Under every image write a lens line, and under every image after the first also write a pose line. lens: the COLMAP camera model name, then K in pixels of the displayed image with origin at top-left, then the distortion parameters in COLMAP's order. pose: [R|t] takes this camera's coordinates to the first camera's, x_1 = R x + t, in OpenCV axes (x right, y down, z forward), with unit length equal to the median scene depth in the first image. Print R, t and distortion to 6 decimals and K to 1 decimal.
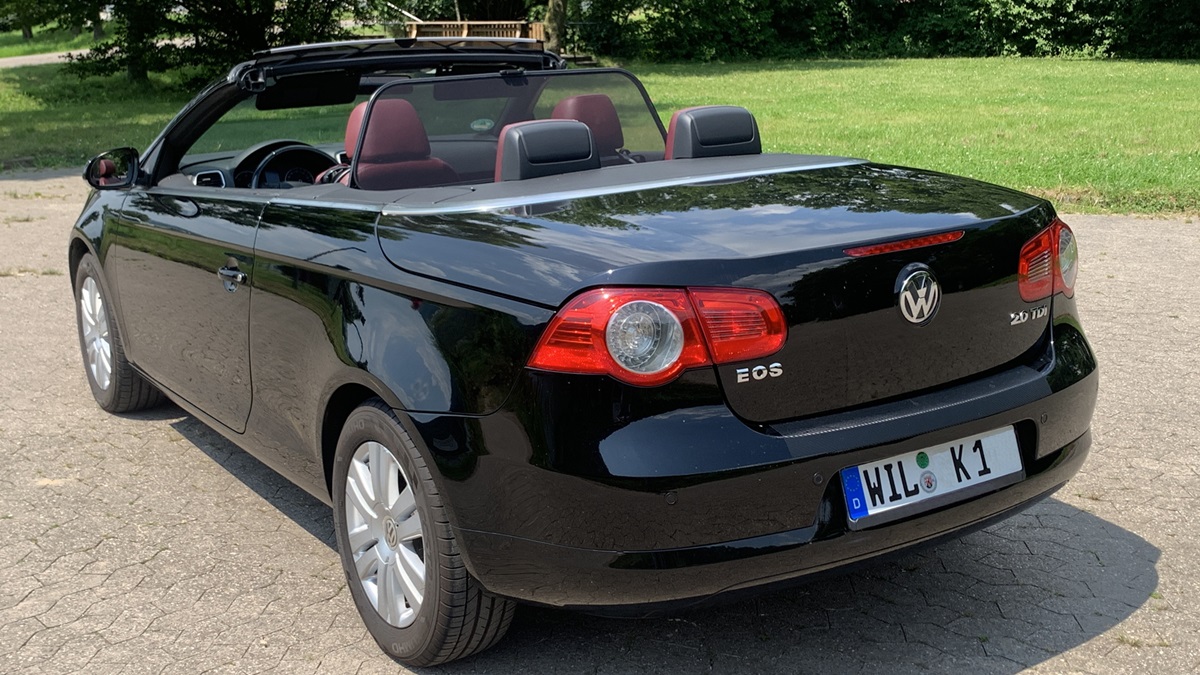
lens RADIAL K [[1358.4, 0, 600.0], [0, 1358.4, 337.5], [0, 0, 1]] dist [0.179360, -0.592004]
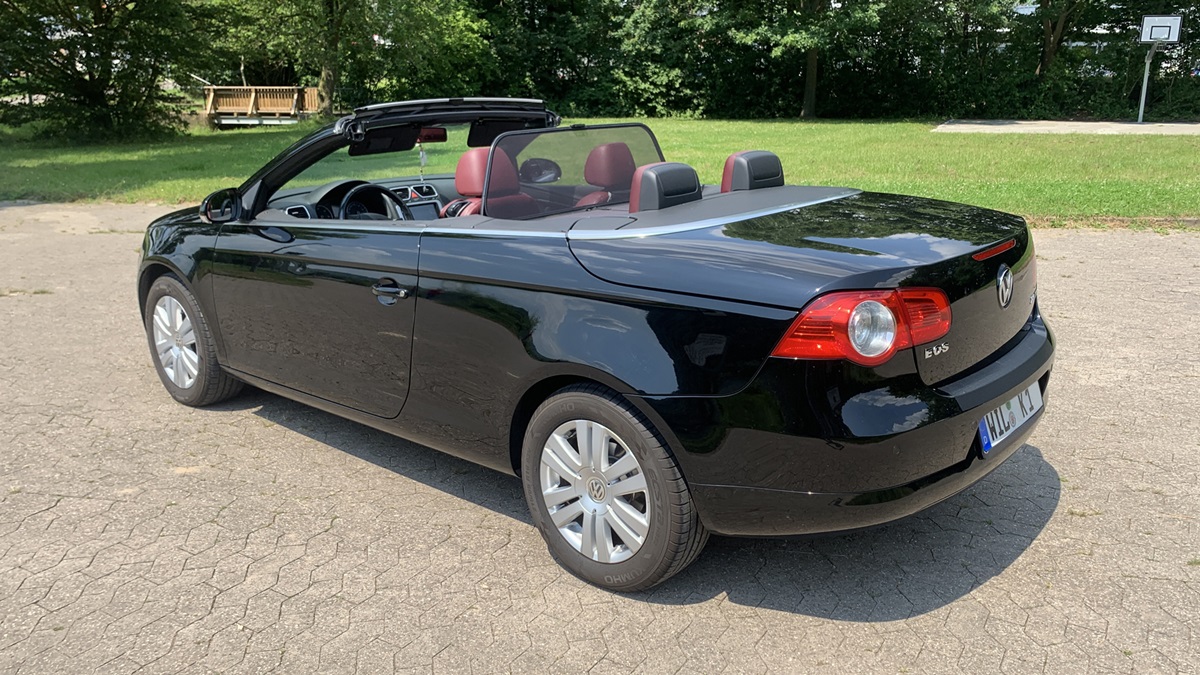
lens RADIAL K [[948.9, 0, 600.0], [0, 948.9, 337.5], [0, 0, 1]] dist [0.062728, -0.139363]
pose [[0.962307, -0.055375, 0.266269, -0.231231], [0.048221, 0.998280, 0.033337, -0.017214], [-0.267657, -0.019241, 0.963322, 0.093457]]
